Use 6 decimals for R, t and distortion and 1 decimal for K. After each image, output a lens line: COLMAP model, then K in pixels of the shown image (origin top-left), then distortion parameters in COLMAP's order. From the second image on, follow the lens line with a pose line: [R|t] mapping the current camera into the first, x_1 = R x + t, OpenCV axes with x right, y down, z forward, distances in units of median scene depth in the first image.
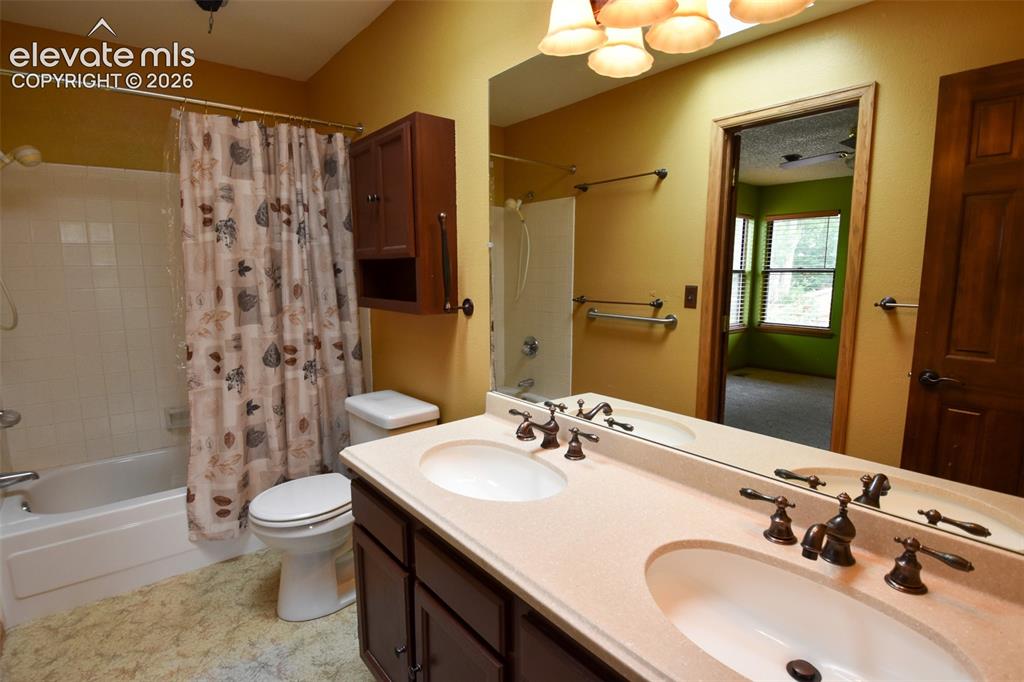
lens RADIAL K [[485.4, 0, 509.9], [0, 485.4, 341.1], [0, 0, 1]] dist [0.011936, -0.026588]
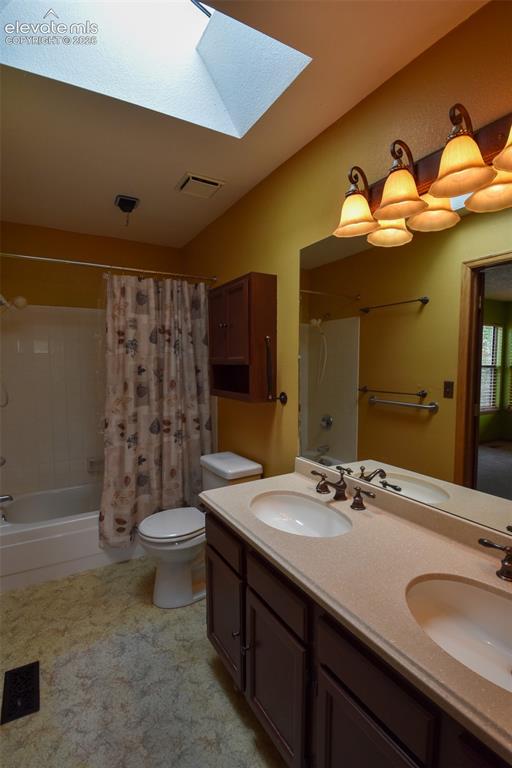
lens RADIAL K [[364.0, 0, 254.3], [0, 364.0, 380.9], [0, 0, 1]] dist [0.011936, -0.026588]
pose [[0.987731, 0.009382, -0.155885, -0.002554], [-0.021261, 0.996979, -0.074708, -0.036534], [0.154713, 0.077105, 0.984946, -0.103548]]
